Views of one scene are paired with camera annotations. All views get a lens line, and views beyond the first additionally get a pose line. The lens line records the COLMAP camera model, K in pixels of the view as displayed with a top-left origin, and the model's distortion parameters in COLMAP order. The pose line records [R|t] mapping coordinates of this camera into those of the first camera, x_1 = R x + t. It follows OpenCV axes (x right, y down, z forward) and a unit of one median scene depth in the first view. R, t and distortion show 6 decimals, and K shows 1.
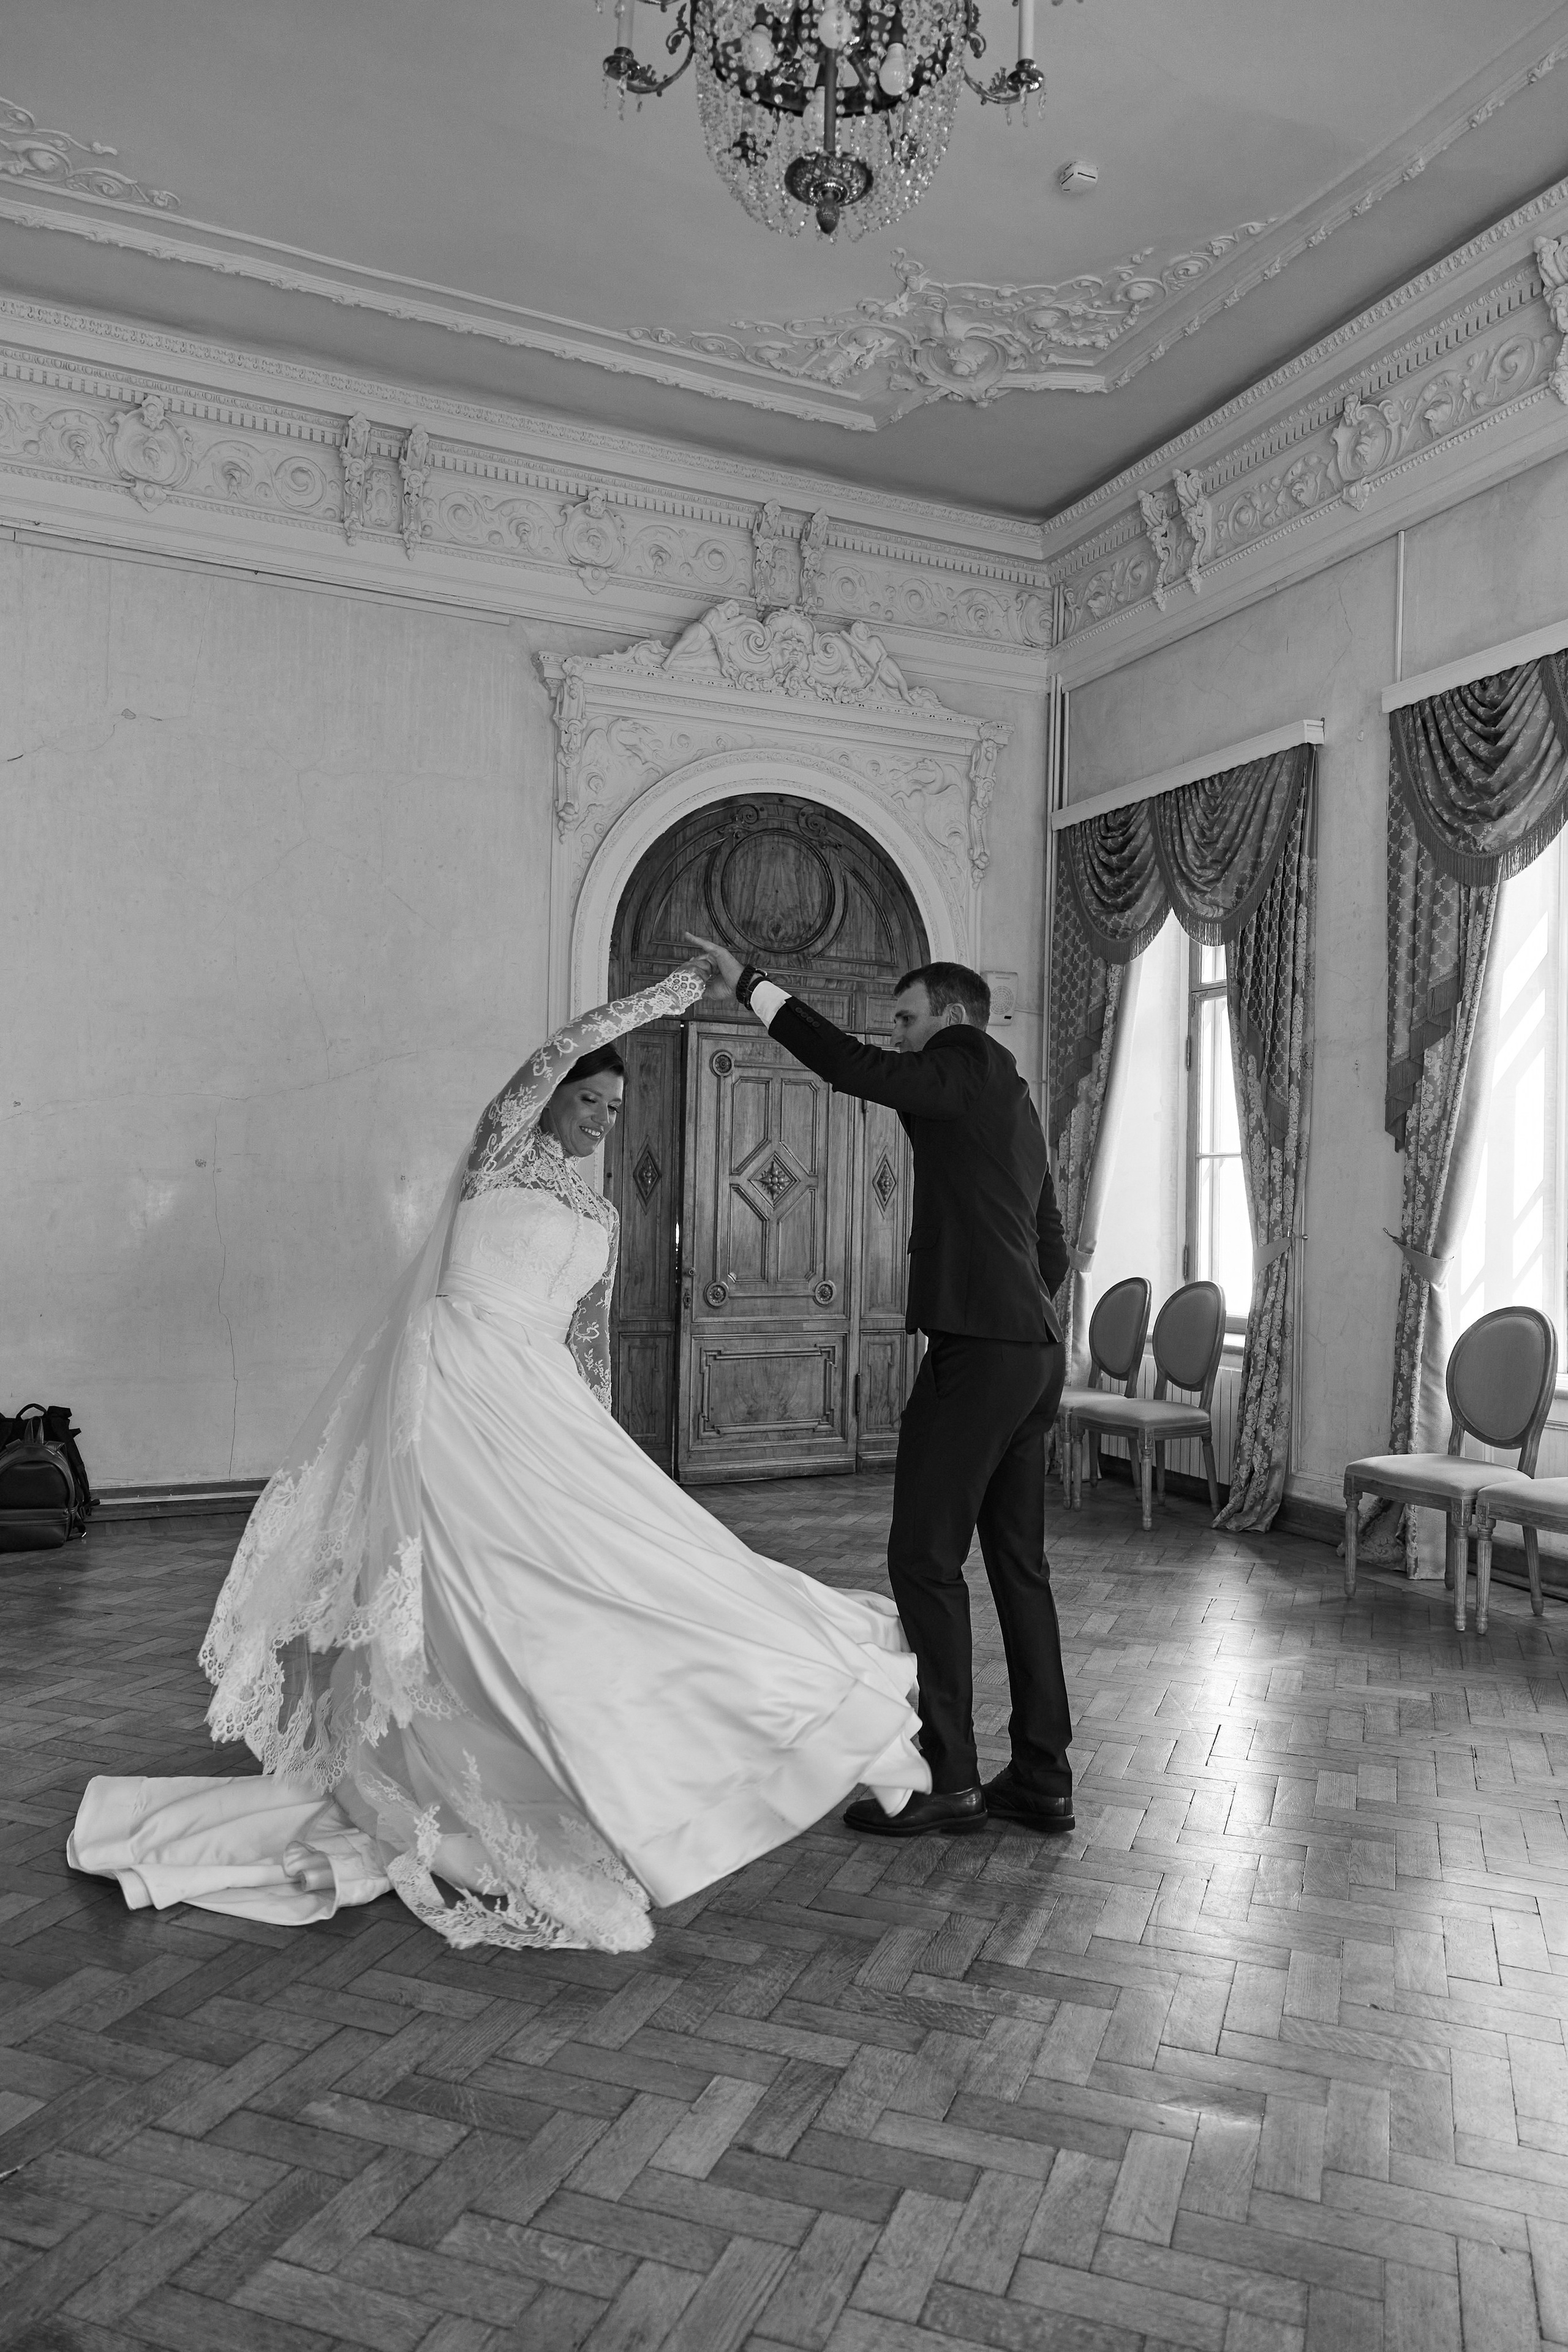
lens RADIAL K [[1606.2, 0, 775.4], [0, 1606.2, 1180.4], [0, 0, 1]] dist [-0.001100, 0.003913]
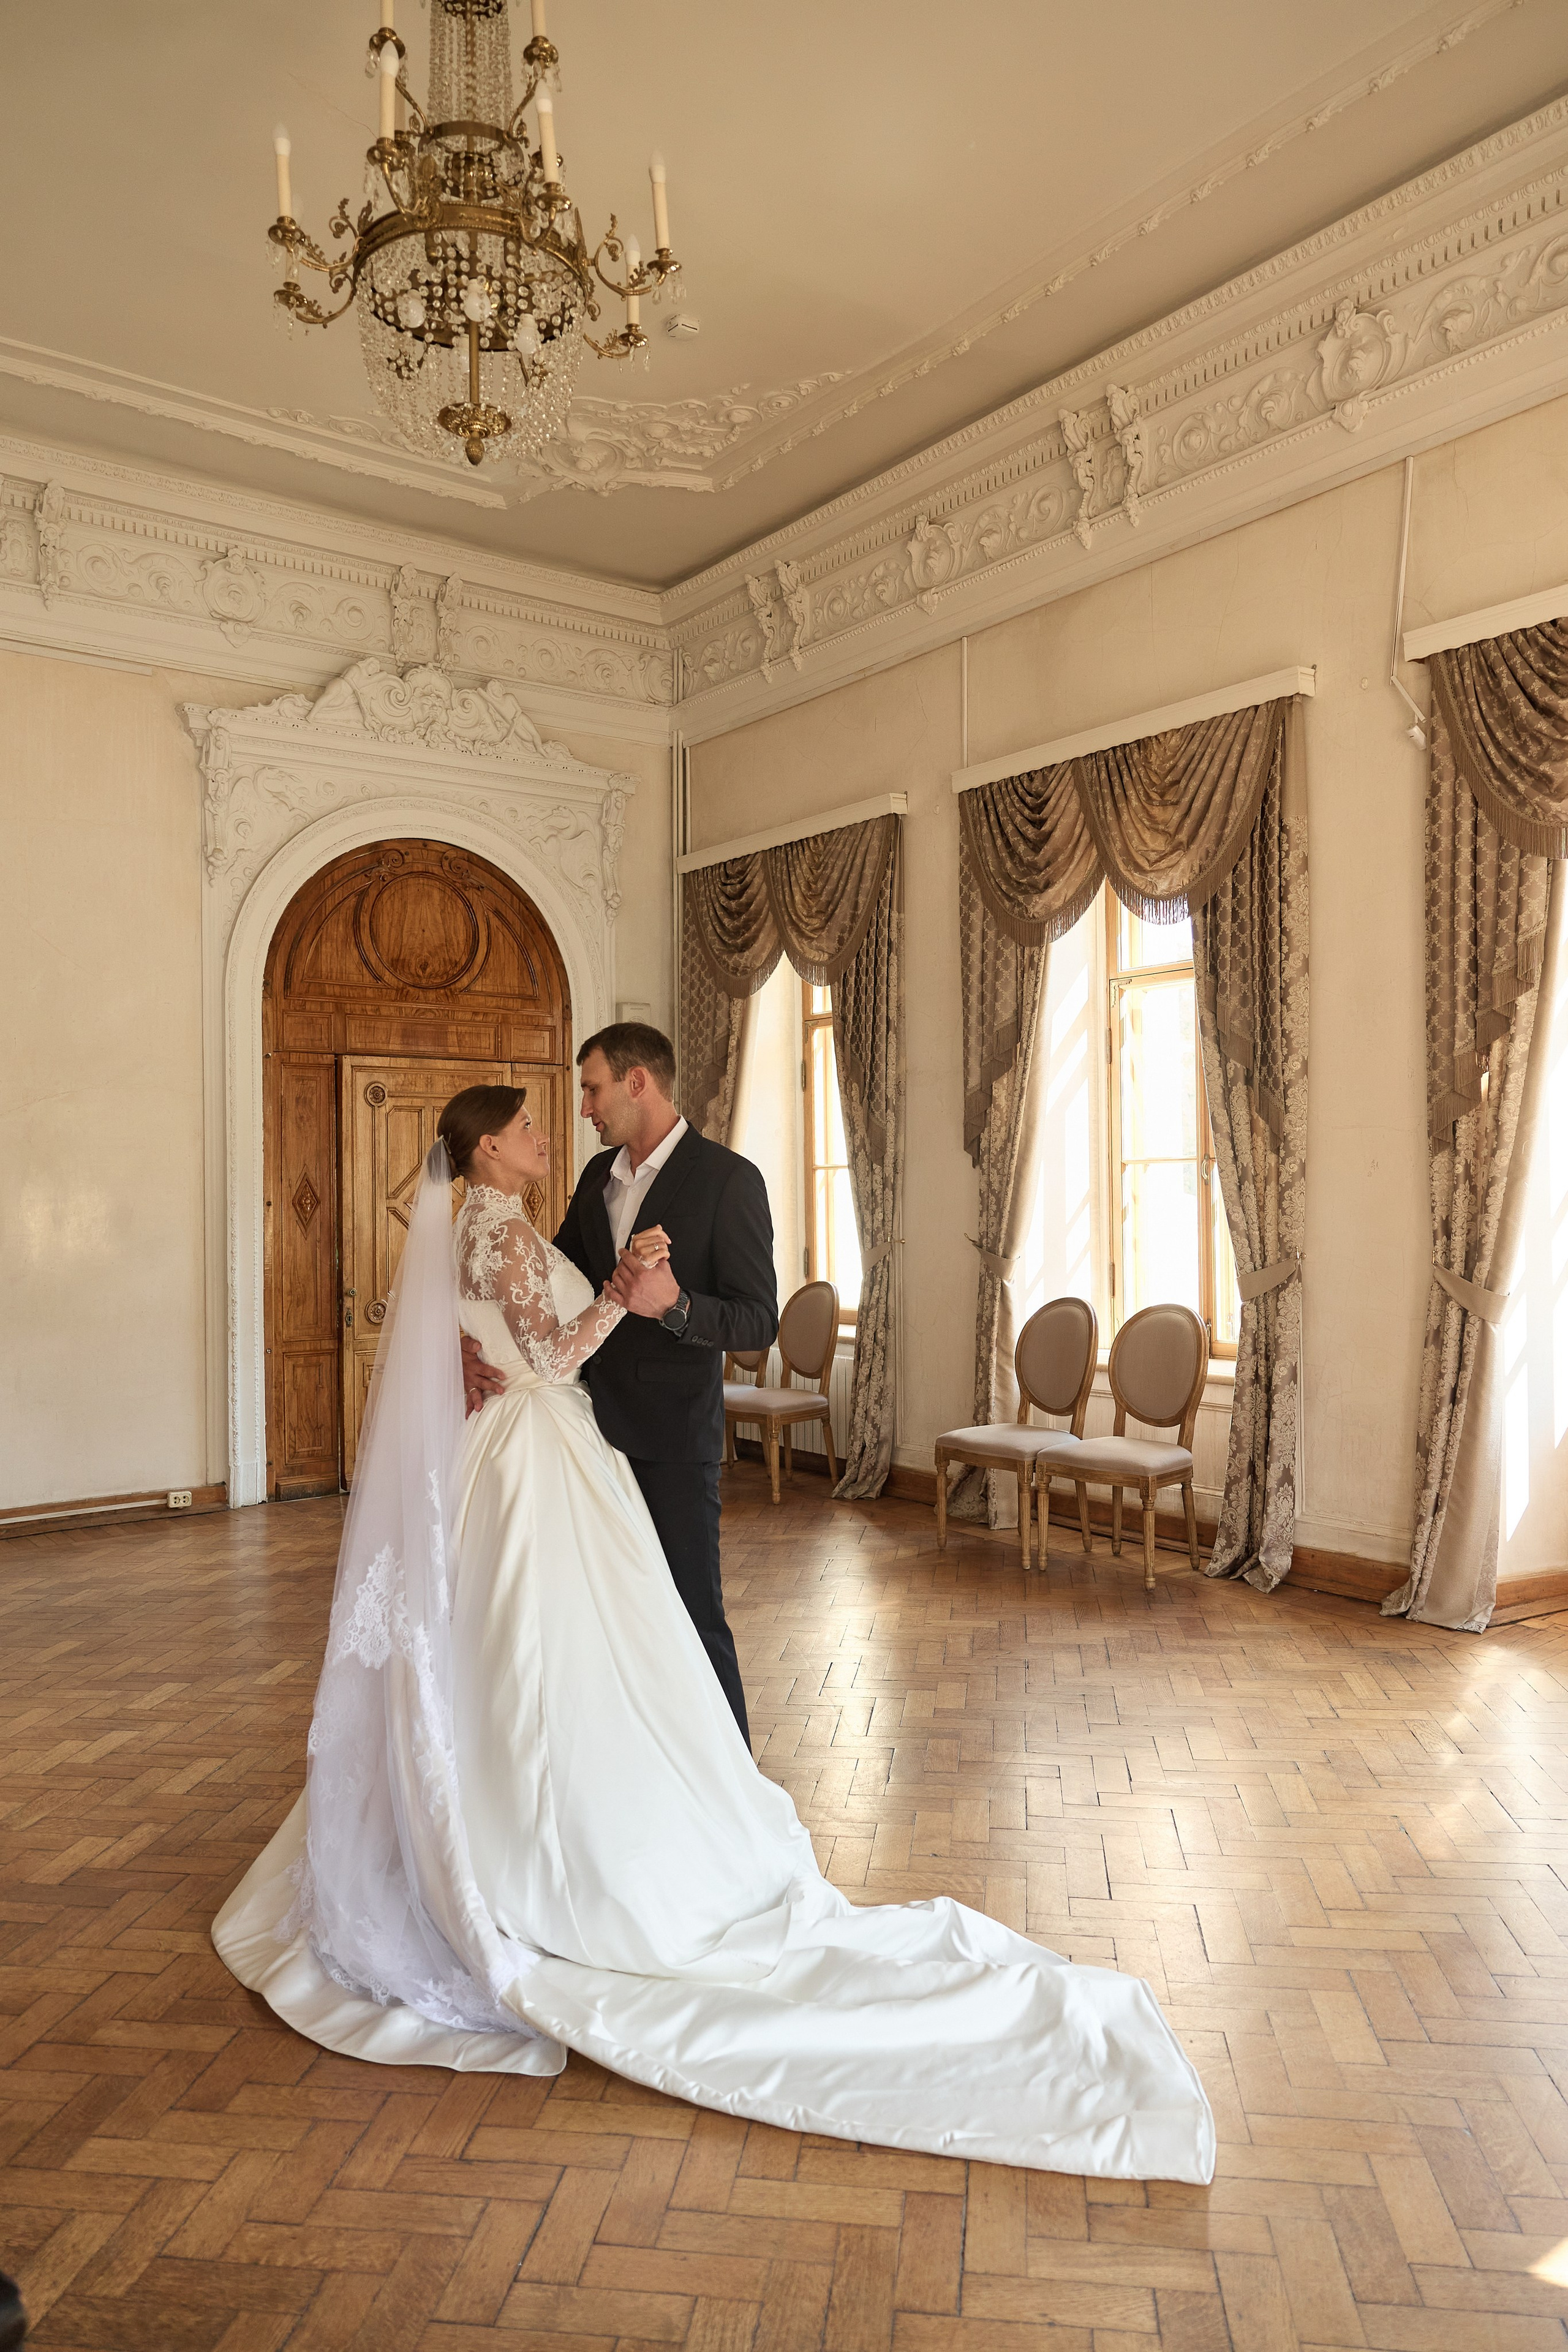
lens RADIAL K [[1606.2, 0, 775.4], [0, 1606.2, 1180.4], [0, 0, 1]] dist [-0.001100, 0.003913]
pose [[0.974940, -0.029310, 0.220529, -0.012874], [0.027038, 0.999546, 0.013311, -0.025483], [-0.220819, -0.007015, 0.975290, -0.103314]]
